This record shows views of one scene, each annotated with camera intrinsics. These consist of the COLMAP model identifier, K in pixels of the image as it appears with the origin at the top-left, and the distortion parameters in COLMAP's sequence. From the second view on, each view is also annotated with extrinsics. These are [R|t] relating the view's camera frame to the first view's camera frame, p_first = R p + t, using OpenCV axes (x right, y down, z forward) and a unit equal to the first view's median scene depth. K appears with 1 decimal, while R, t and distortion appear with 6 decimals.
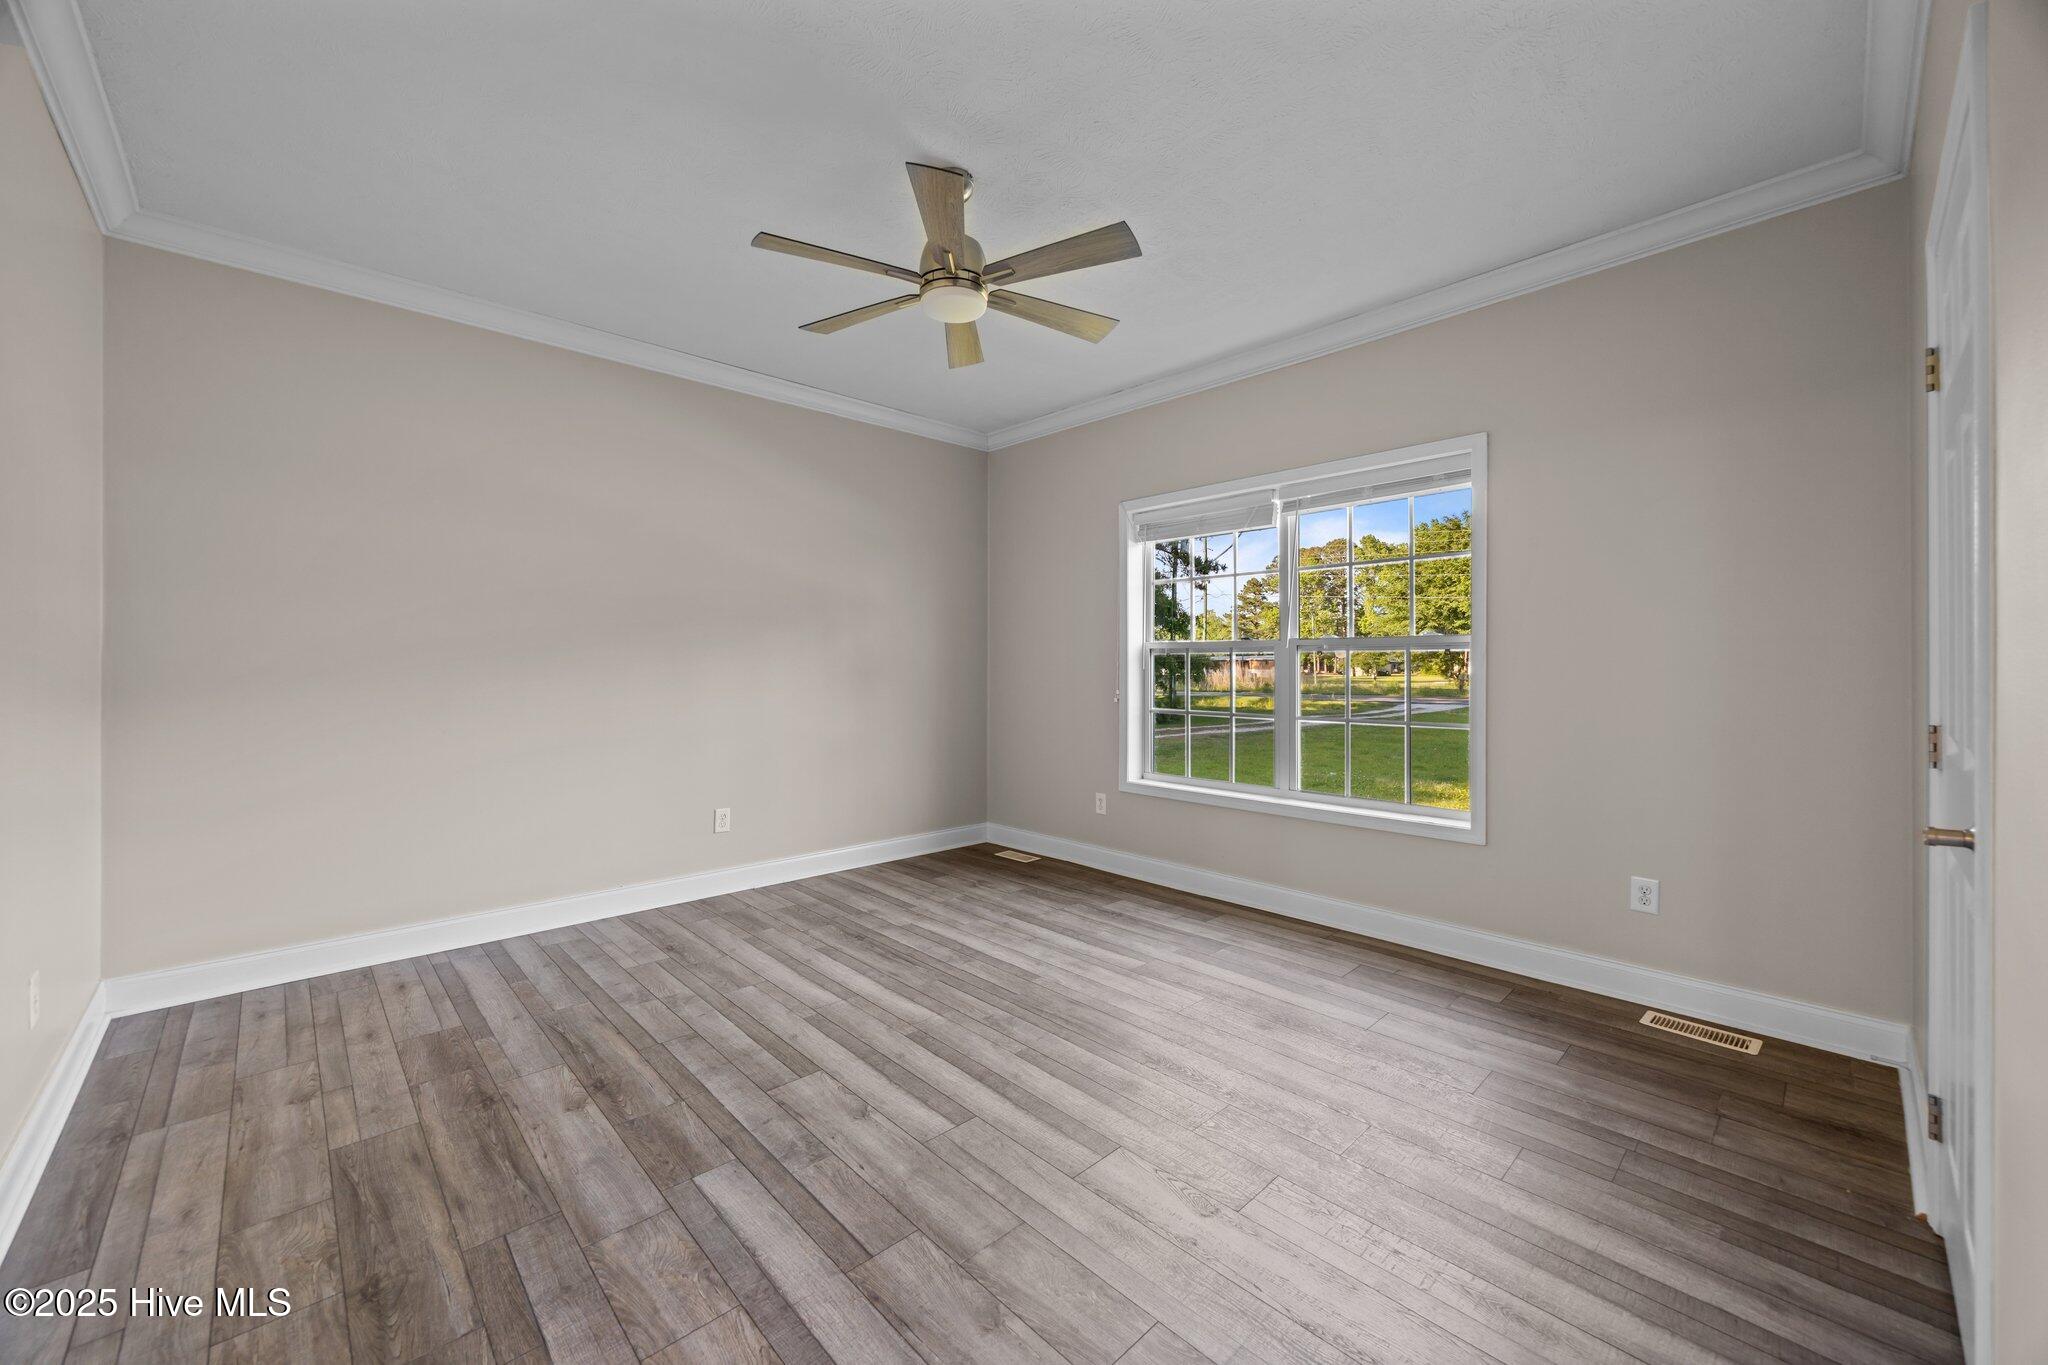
lens RADIAL K [[783.8, 0, 1020.9], [0, 783.8, 669.3], [0, 0, 1]] dist [-0.002815, 0.000060]
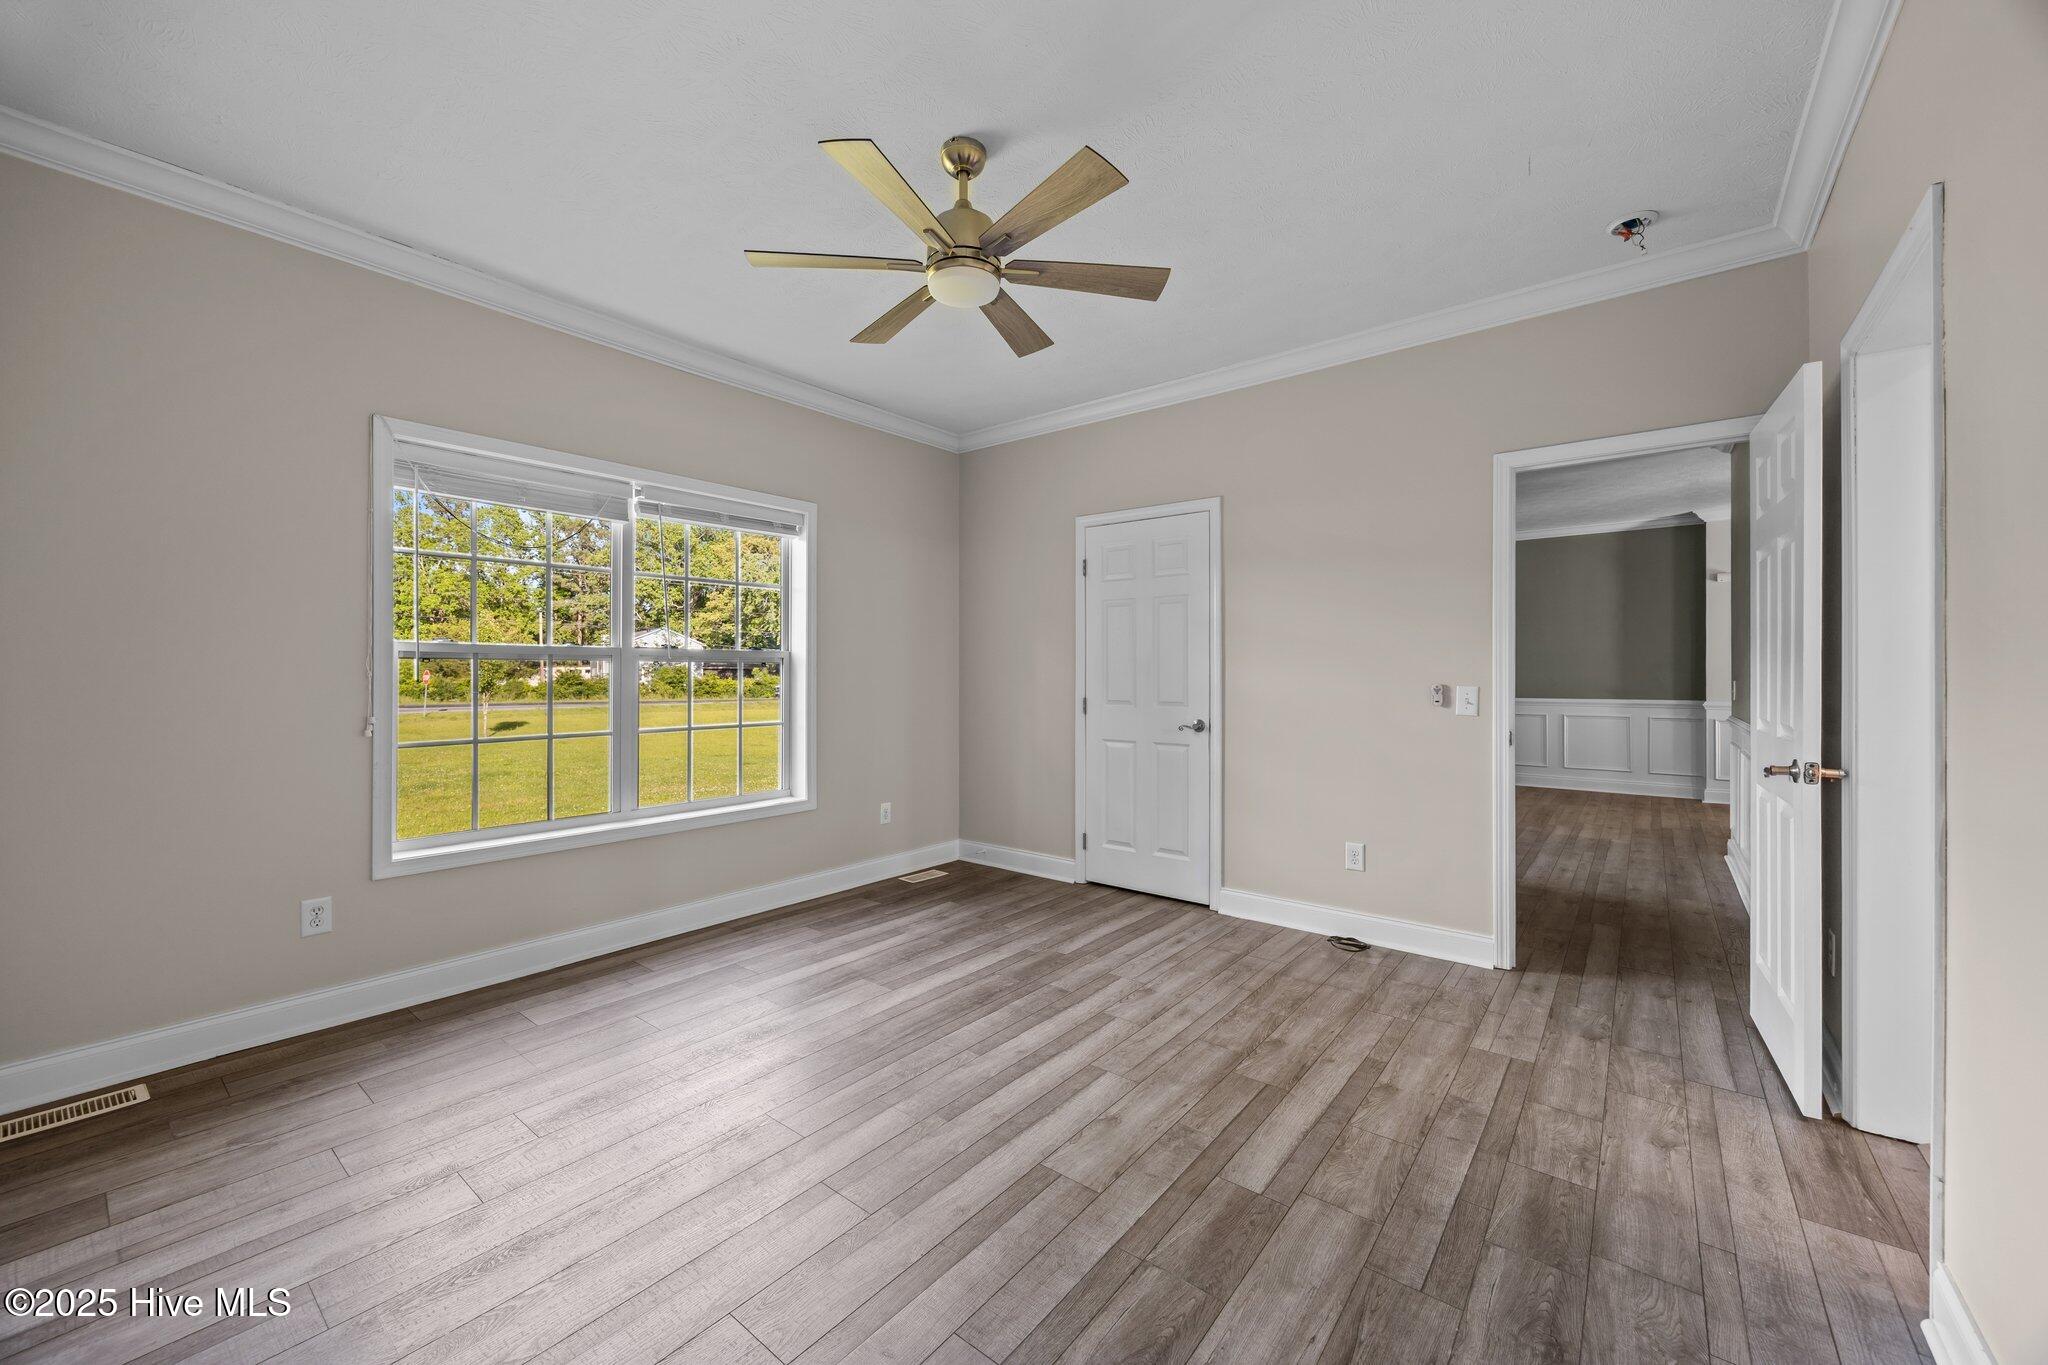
lens RADIAL K [[783.8, 0, 1020.9], [0, 783.8, 669.3], [0, 0, 1]] dist [-0.002815, 0.000060]
pose [[-0.135749, 0.004672, 0.990732, -1.158163], [0.004575, 0.999981, -0.004089, -0.011857], [-0.990733, 0.003977, -0.135768, 1.214218]]
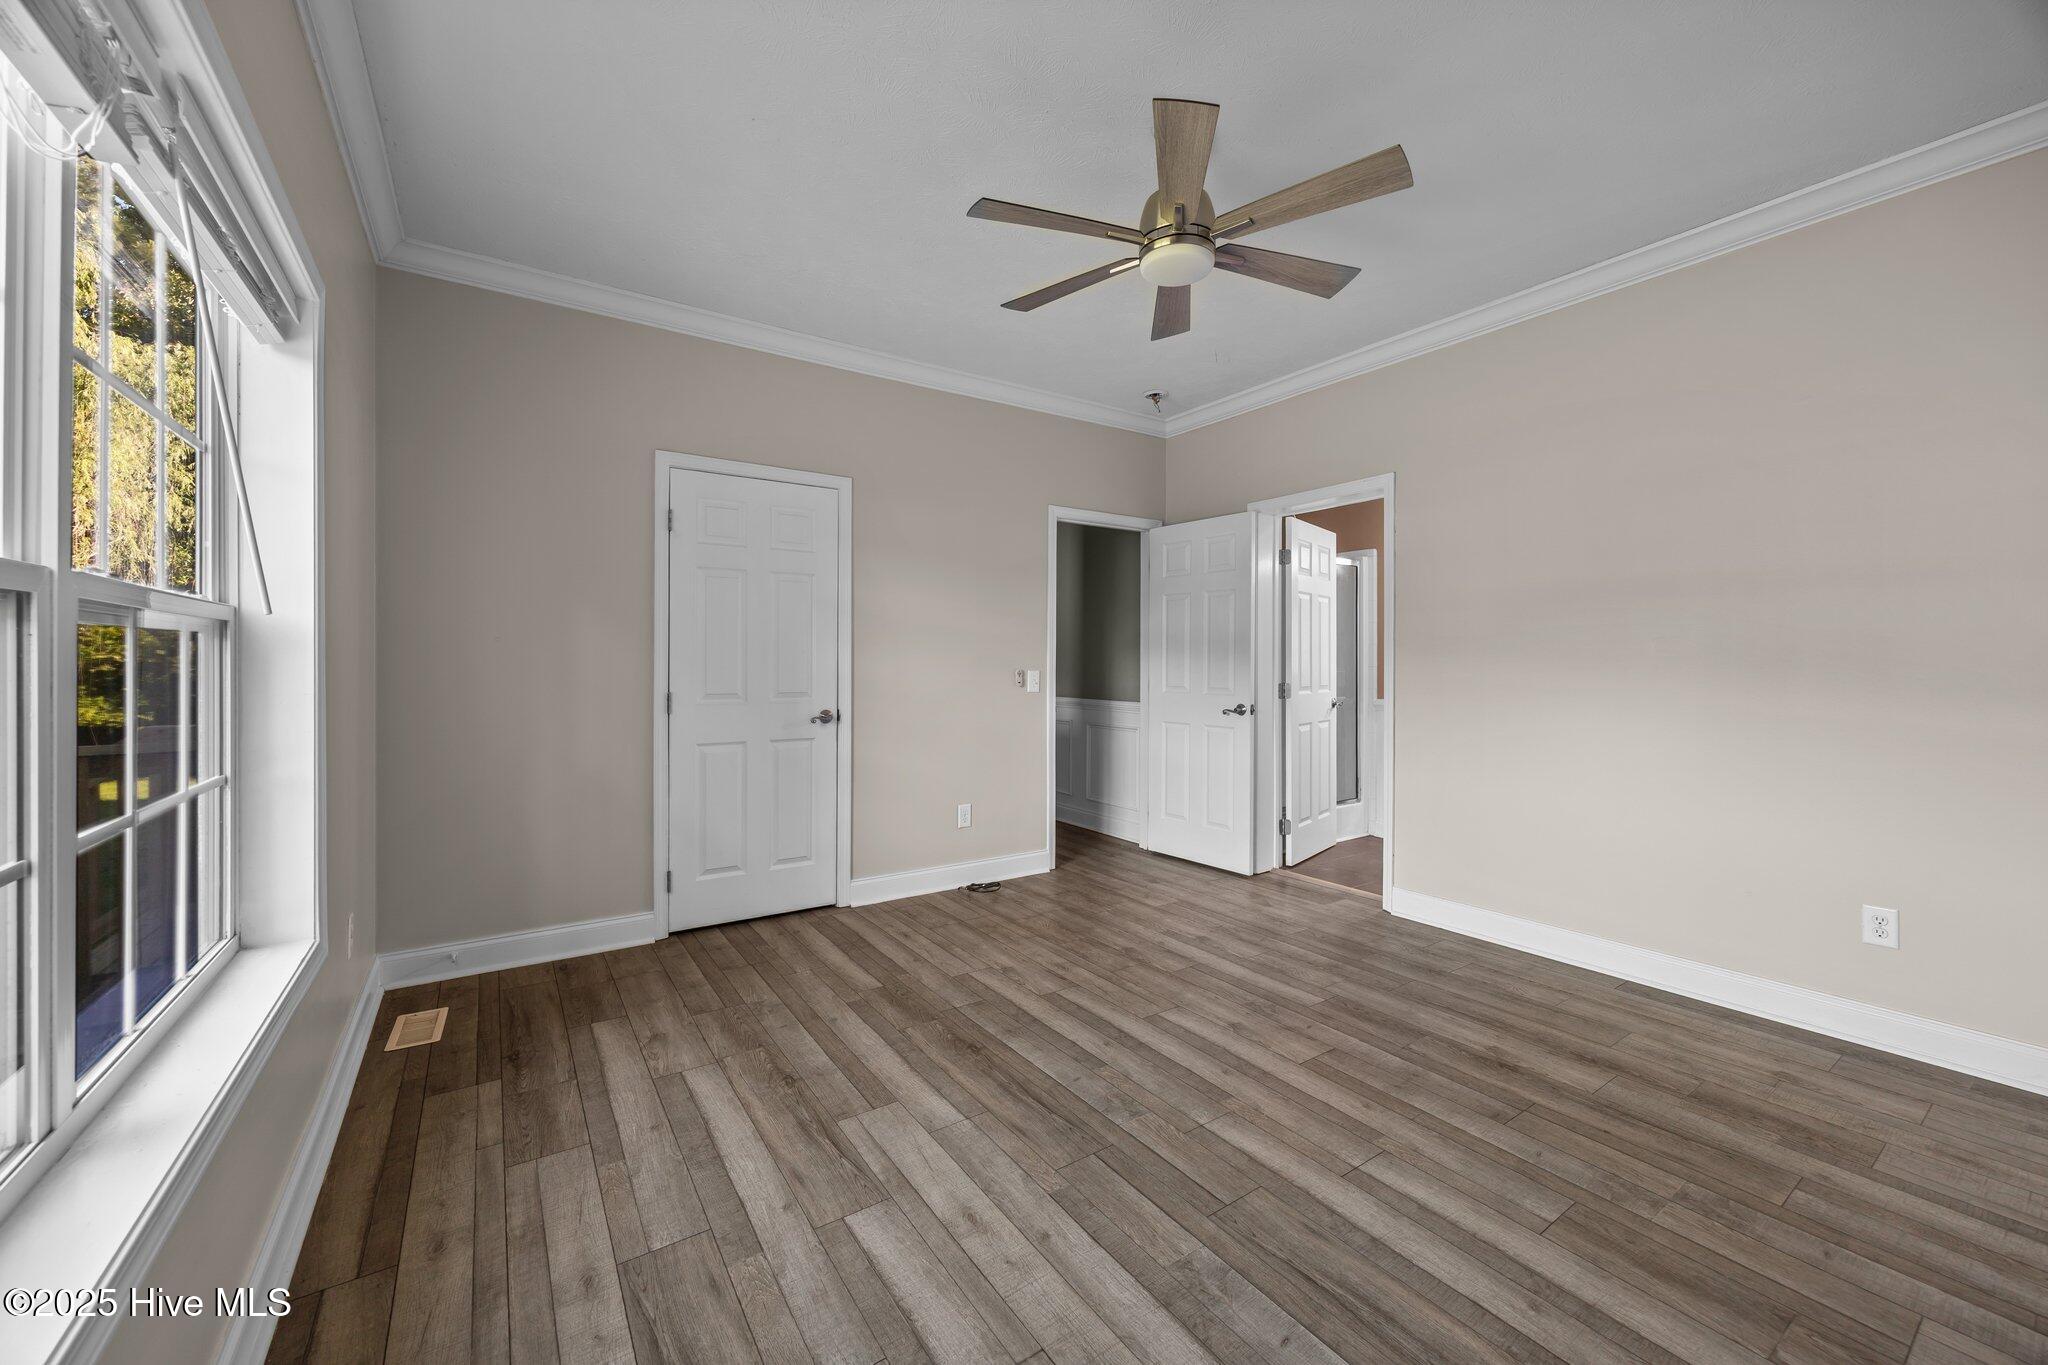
lens RADIAL K [[783.8, 0, 1020.9], [0, 783.8, 669.3], [0, 0, 1]] dist [-0.002815, 0.000060]
pose [[-0.986354, -0.004552, 0.164573, -0.067447], [-0.002399, 0.999909, 0.013280, -0.013328], [-0.164619, 0.012704, -0.986275, 2.203845]]
